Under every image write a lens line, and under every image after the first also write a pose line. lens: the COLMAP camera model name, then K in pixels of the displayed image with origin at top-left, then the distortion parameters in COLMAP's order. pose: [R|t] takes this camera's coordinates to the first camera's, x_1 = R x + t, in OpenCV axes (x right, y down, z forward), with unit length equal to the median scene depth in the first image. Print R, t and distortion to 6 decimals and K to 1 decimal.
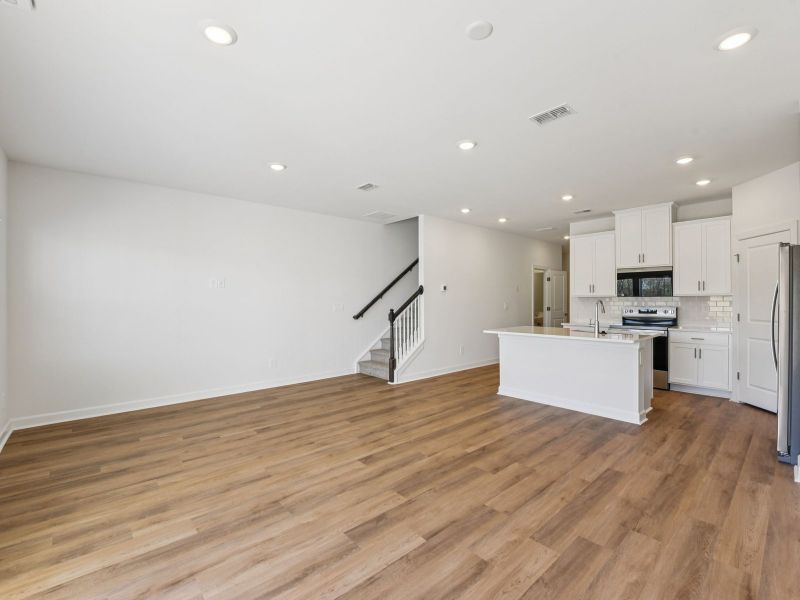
lens RADIAL K [[361.2, 0, 408.3], [0, 361.2, 299.1], [0, 0, 1]] dist [0.000040, 0.001041]
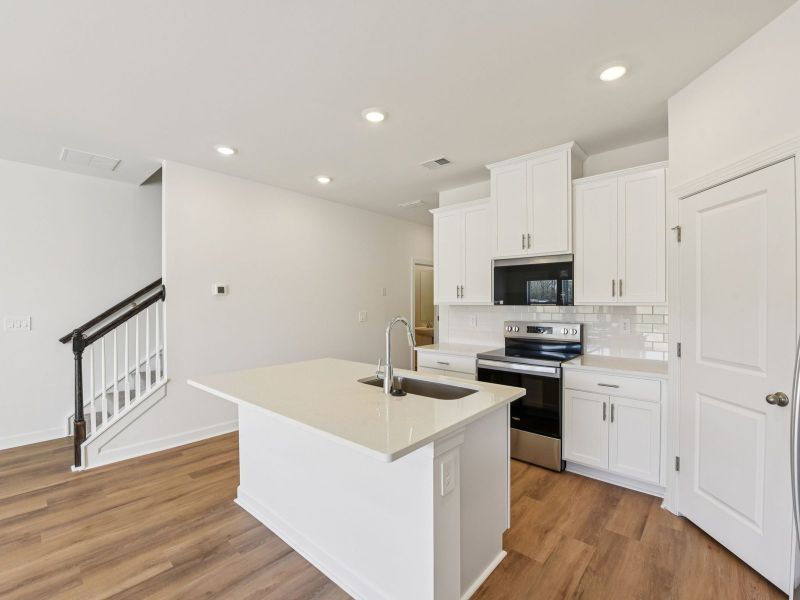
lens RADIAL K [[361.2, 0, 402.7], [0, 361.2, 302.3], [0, 0, 1]] dist [0.000040, 0.001041]
pose [[0.995569, 0.001235, 0.094022, 0.557222], [-0.001731, 0.999985, 0.005198, -0.022695], [-0.094014, -0.005338, 0.995557, 0.617270]]
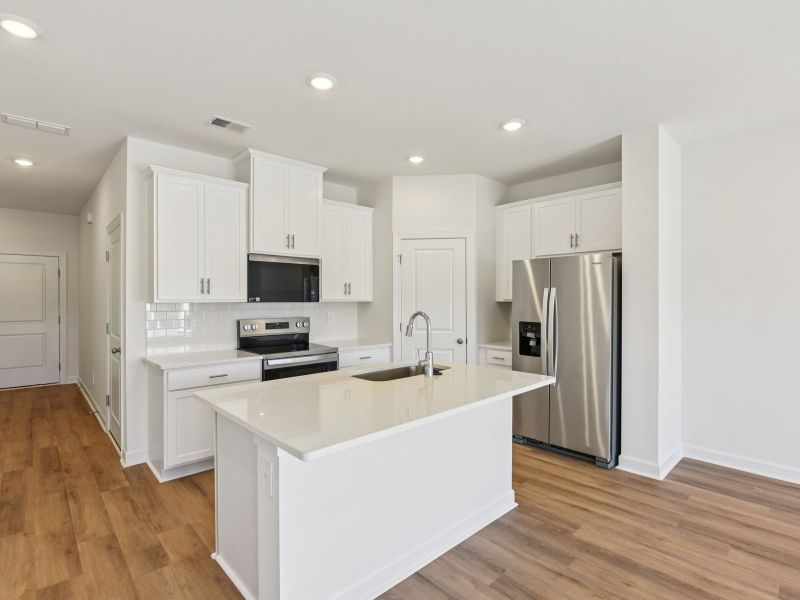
lens RADIAL K [[405.1, 0, 399.4], [0, 405.1, 299.6], [0, 0, 1]] dist [-0.001418, 0.001537]
pose [[-0.016158, 0.002133, 0.999867, -0.077762], [-0.005027, 0.999985, -0.002215, -0.016950], [-0.999857, -0.005062, -0.016147, 1.182240]]
